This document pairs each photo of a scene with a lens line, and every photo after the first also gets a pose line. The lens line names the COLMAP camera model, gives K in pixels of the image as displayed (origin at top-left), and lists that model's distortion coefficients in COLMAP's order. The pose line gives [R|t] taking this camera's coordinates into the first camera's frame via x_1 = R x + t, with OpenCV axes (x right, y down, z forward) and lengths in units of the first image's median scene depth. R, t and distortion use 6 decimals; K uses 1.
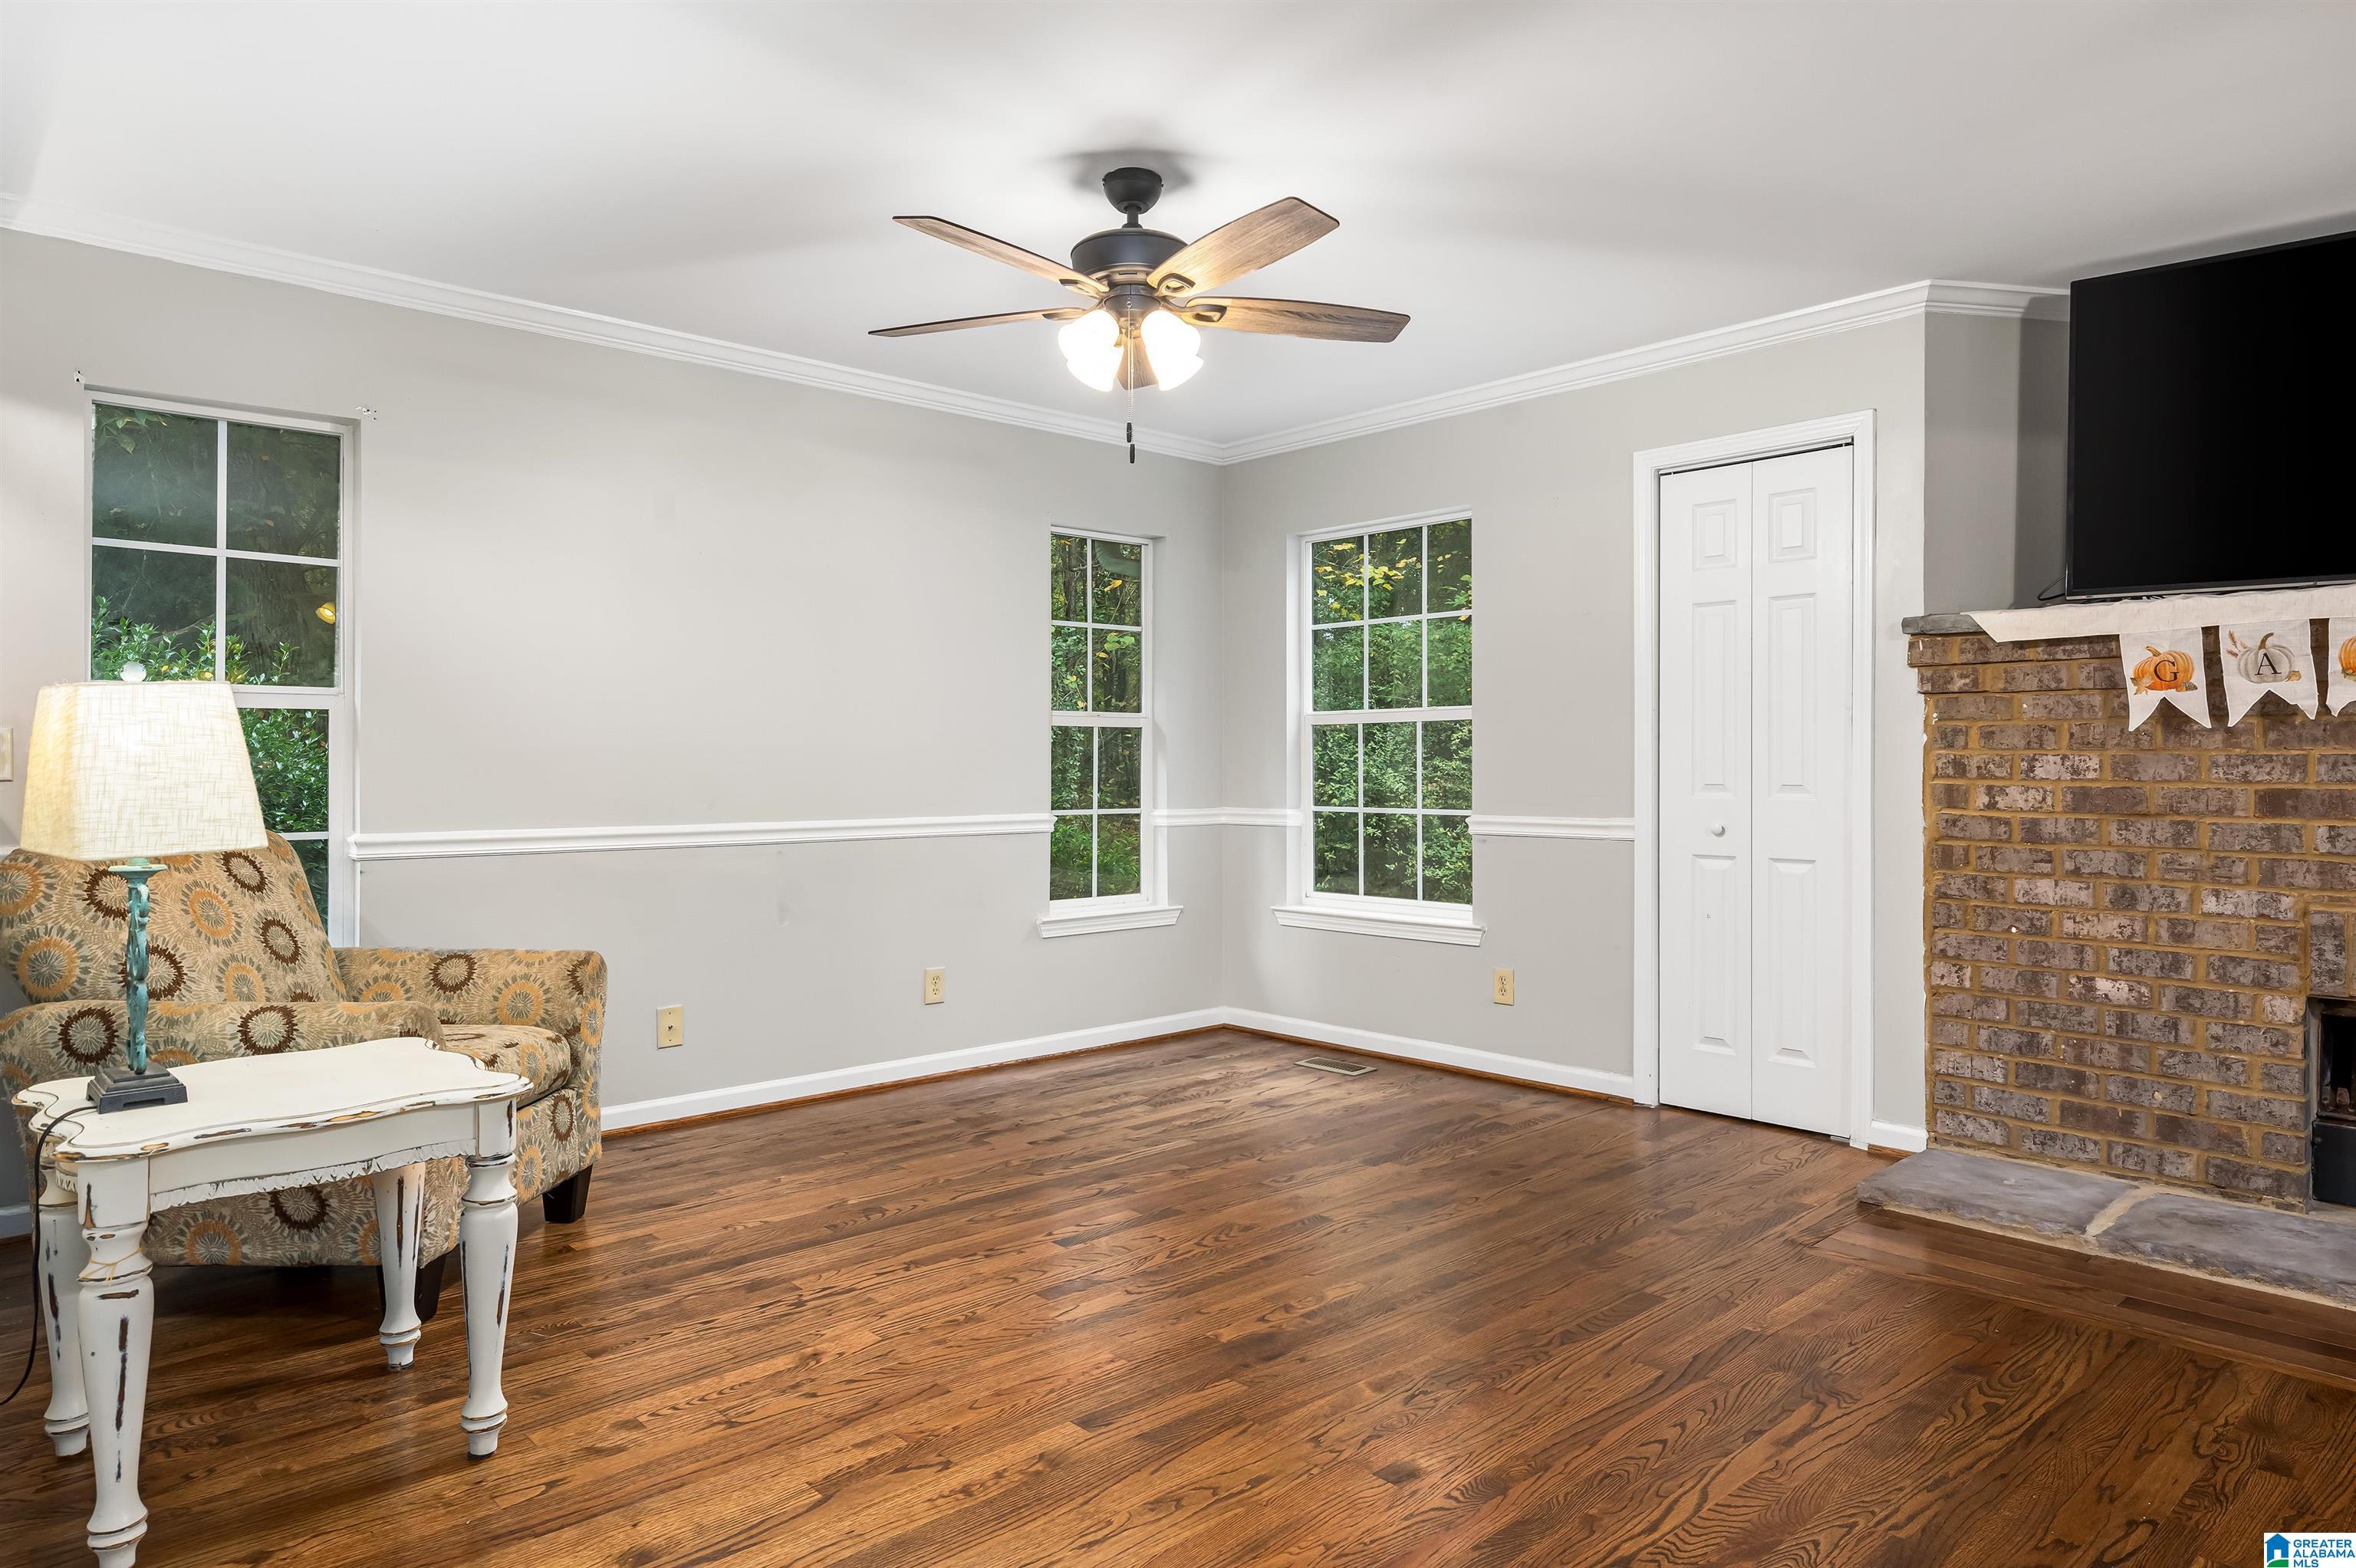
lens RADIAL K [[1428.8, 0, 1177.3], [0, 1428.8, 768.9], [0, 0, 1]] dist [0.000505, 0.000083]
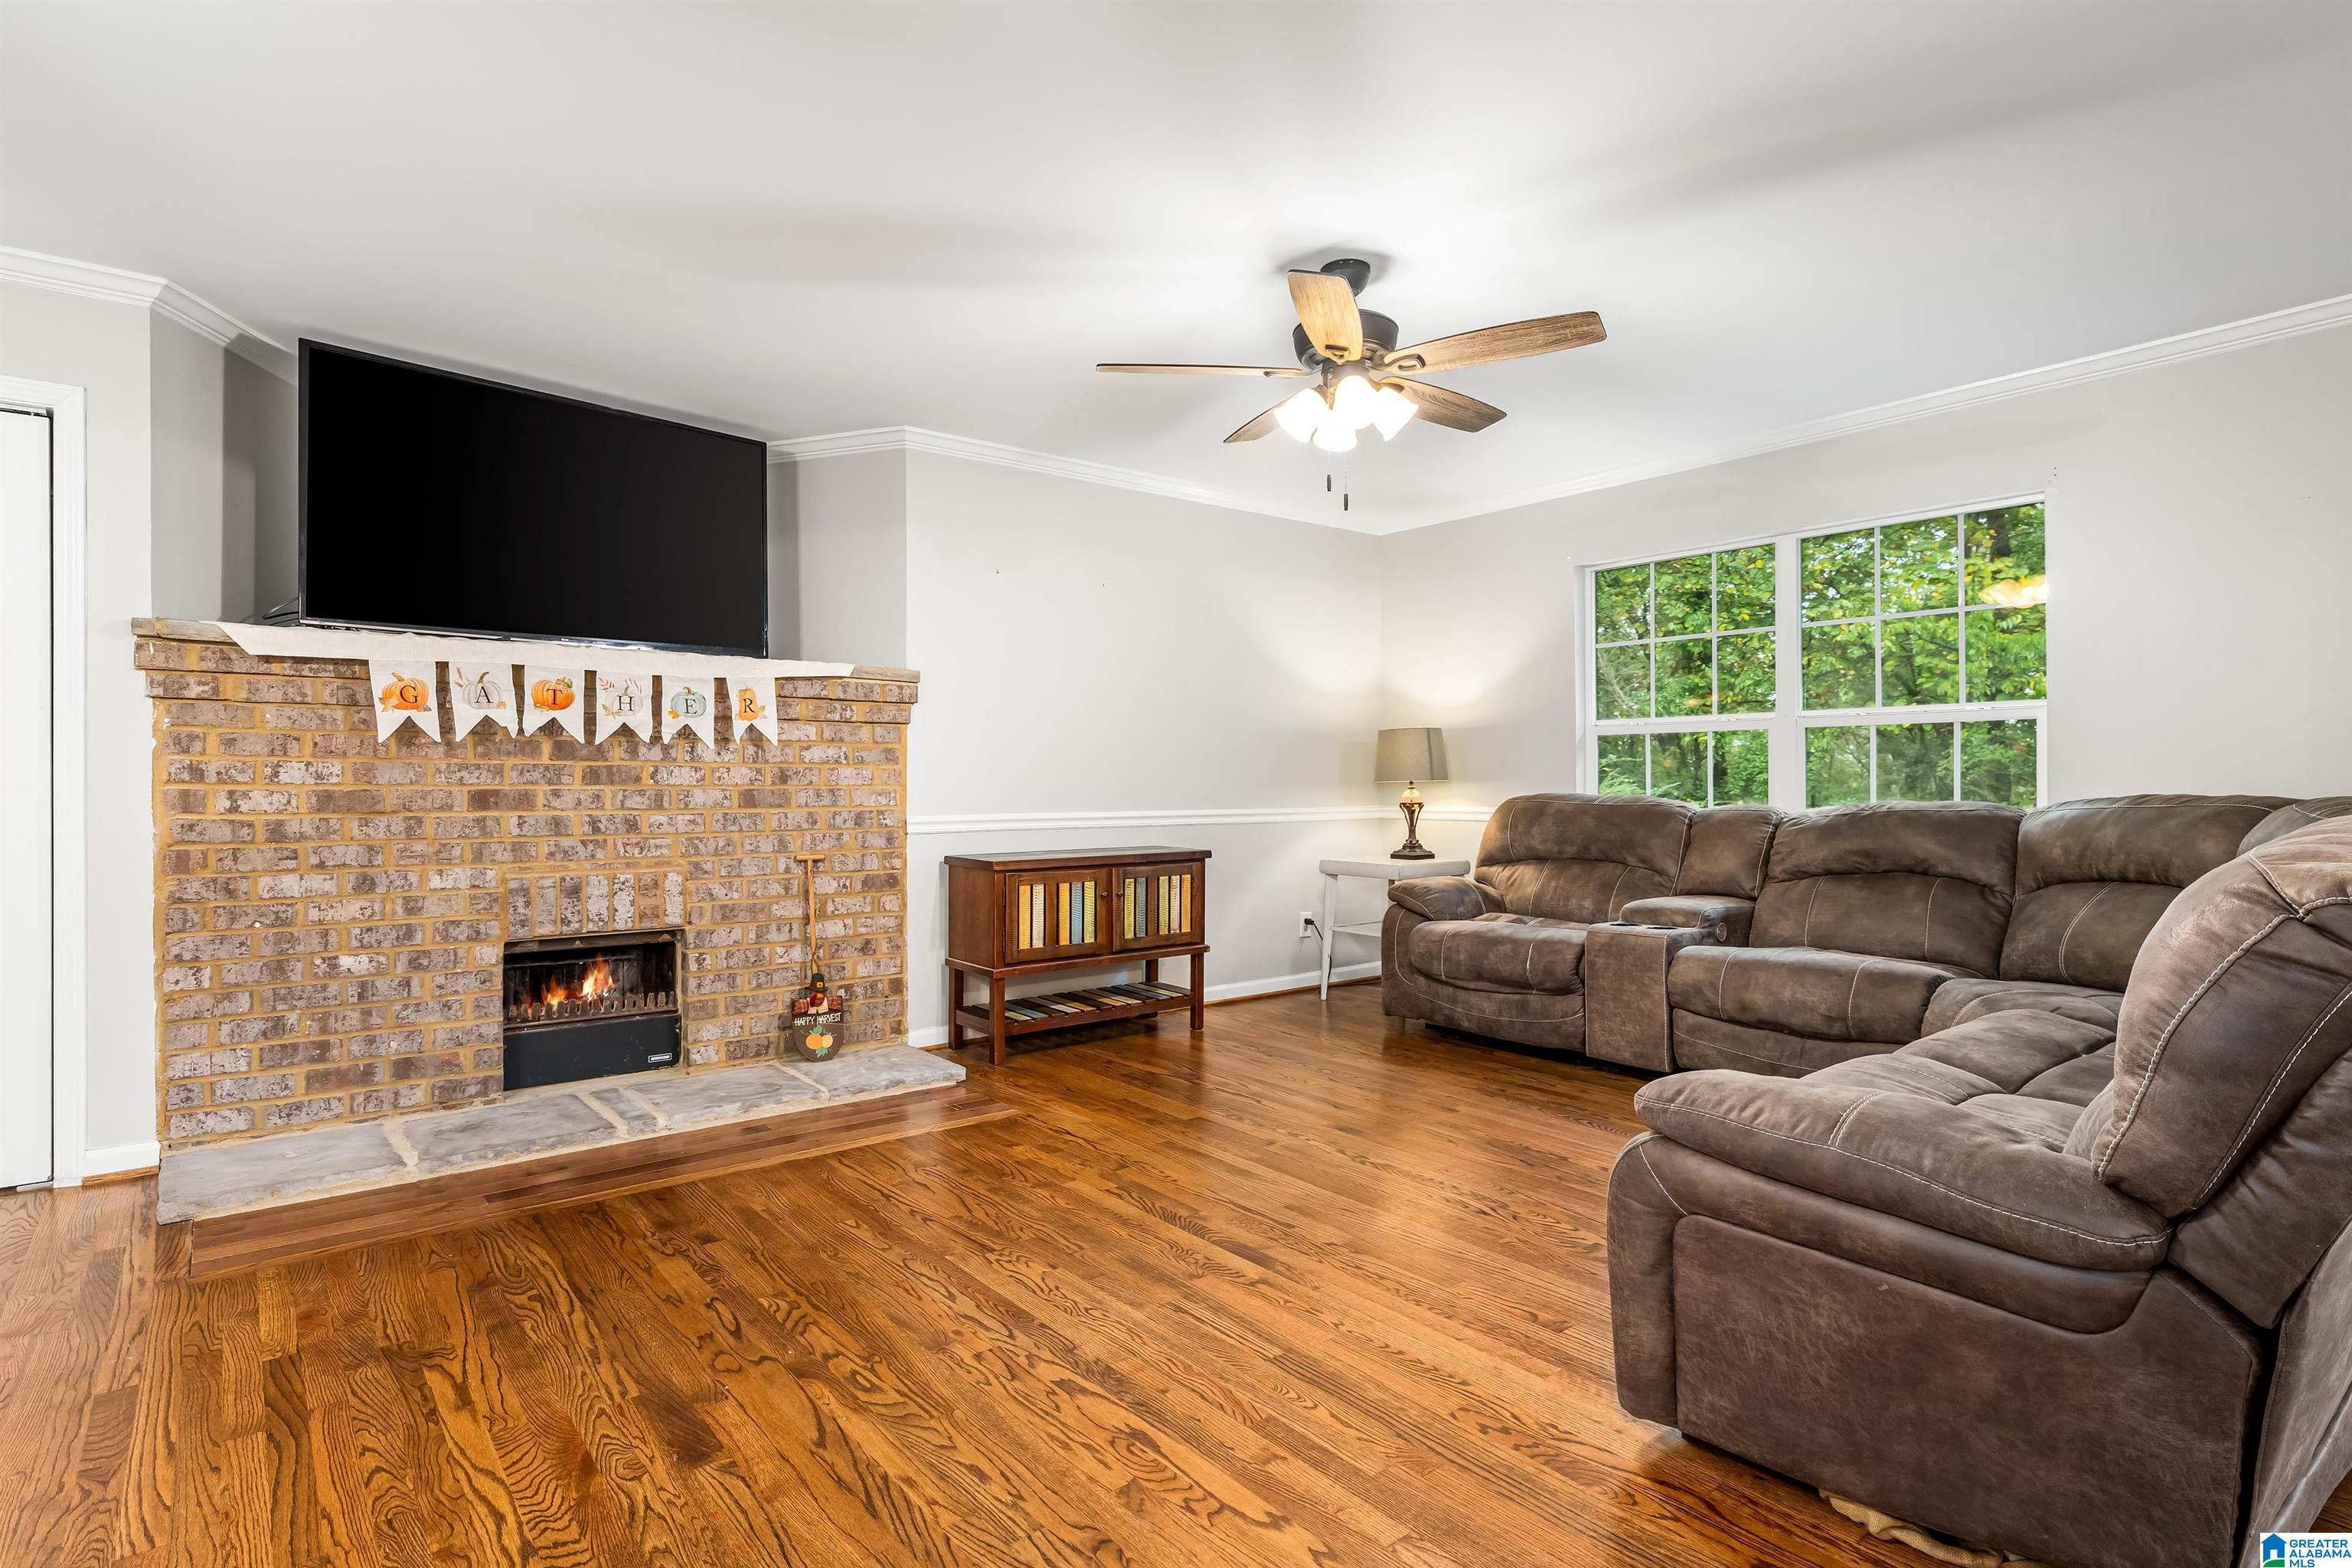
lens RADIAL K [[1196.9, 0, 1175.5], [0, 1196.9, 786.6], [0, 0, 1]] dist [0.001729, 0.000387]
pose [[0.062193, -0.007124, 0.998039, -0.280399], [0.002086, 0.999973, 0.007008, 0.004590], [-0.998062, 0.001646, 0.062206, 0.271028]]
